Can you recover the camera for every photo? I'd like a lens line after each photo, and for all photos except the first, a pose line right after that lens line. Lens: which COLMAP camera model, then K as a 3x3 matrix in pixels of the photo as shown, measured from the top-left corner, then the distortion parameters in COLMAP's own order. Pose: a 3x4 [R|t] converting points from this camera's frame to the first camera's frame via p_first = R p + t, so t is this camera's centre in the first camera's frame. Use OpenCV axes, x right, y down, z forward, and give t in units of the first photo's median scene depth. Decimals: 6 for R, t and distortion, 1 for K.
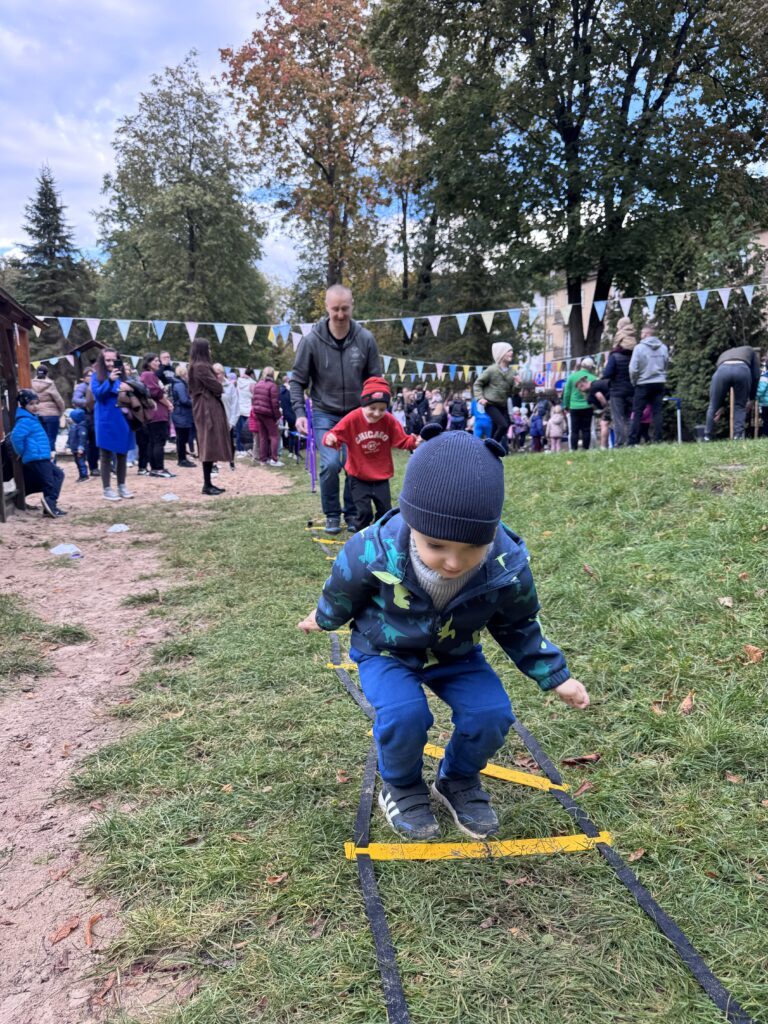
lens RADIAL K [[723.5, 0, 376.4], [0, 723.5, 510.1], [0, 0, 1]] dist [-0.002067, -0.005639]
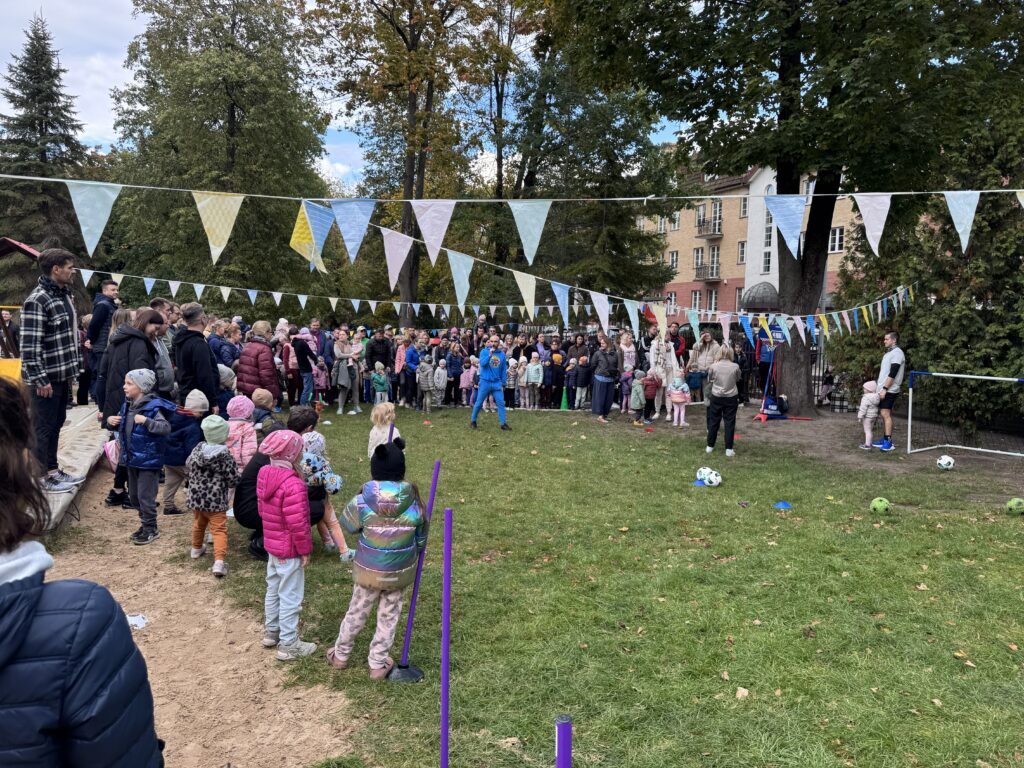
lens RADIAL K [[723.5, 0, 518.6], [0, 723.5, 387.5], [0, 0, 1]] dist [-0.002067, -0.005639]
pose [[0.993542, 0.019368, 0.111796, -0.024431], [-0.013521, 0.998512, -0.052829, -0.044584], [-0.112653, 0.050976, 0.992326, 0.189455]]
